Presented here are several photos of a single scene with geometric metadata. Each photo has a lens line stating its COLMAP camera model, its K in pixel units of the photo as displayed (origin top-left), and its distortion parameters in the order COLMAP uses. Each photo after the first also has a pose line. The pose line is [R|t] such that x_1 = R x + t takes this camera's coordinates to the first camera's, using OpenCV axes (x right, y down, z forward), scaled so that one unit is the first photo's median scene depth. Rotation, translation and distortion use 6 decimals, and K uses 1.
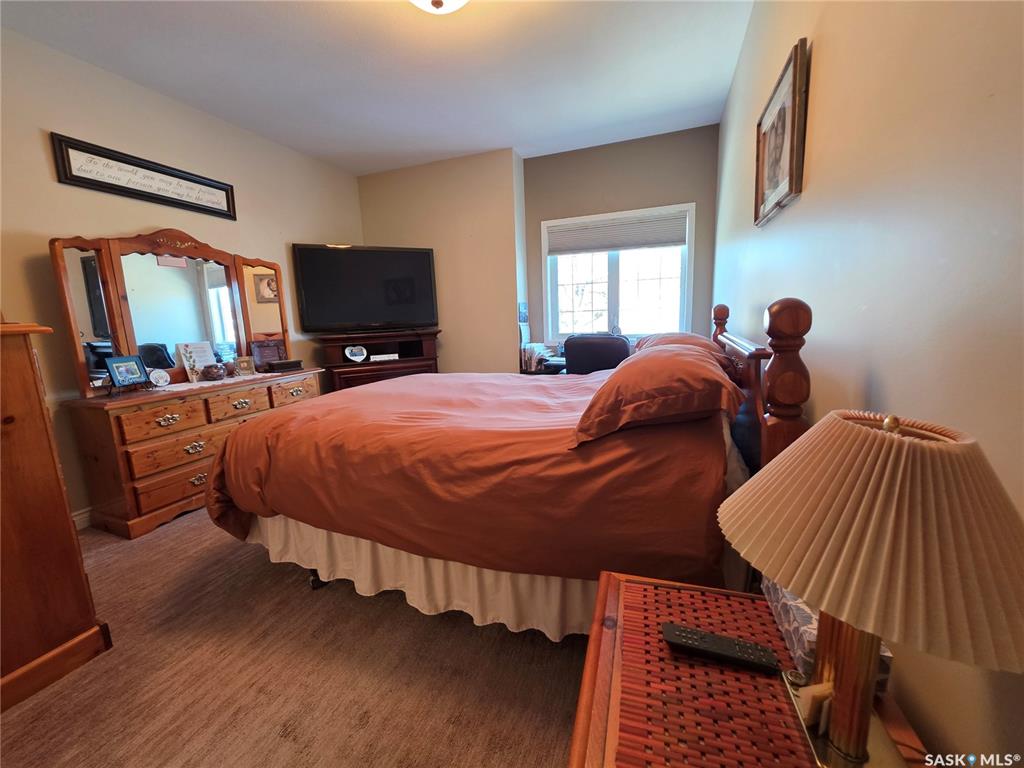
lens RADIAL K [[408.8, 0, 513.2], [0, 408.8, 380.3], [0, 0, 1]] dist [0.001588, 0.000066]
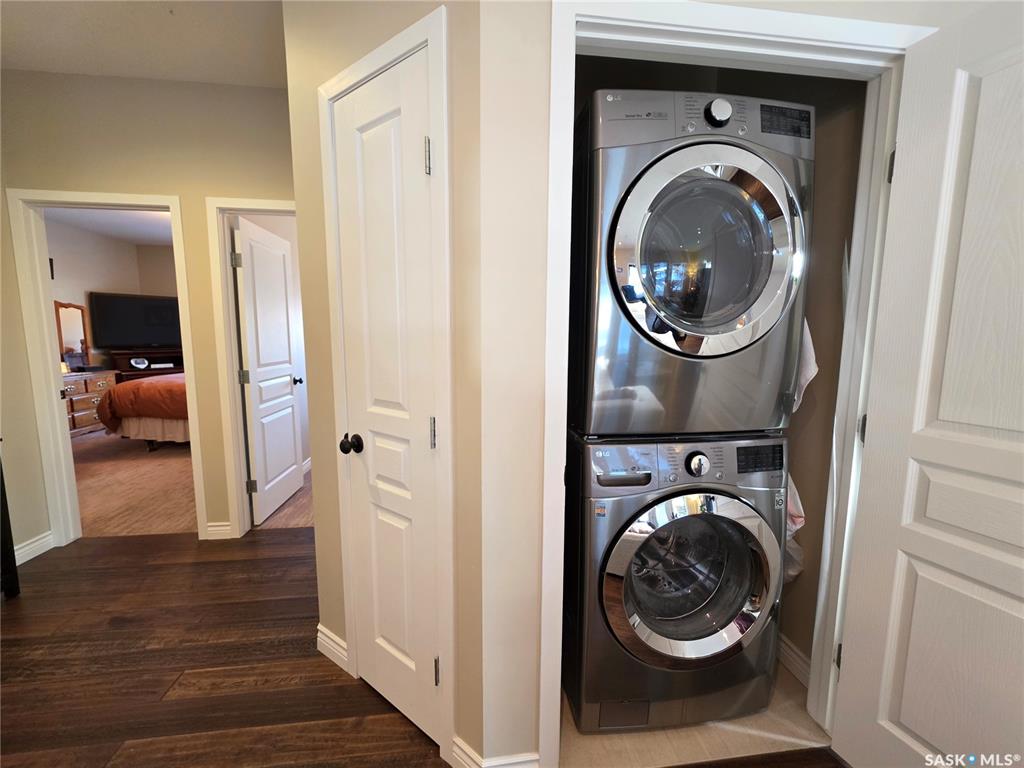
lens RADIAL K [[408.8, 0, 512.1], [0, 408.8, 383.7], [0, 0, 1]] dist [0.001588, 0.000066]
pose [[0.881261, -0.014938, 0.472395, 0.126968], [0.037800, 0.998526, -0.038940, 0.127686], [-0.471117, 0.052173, 0.880527, -1.033262]]
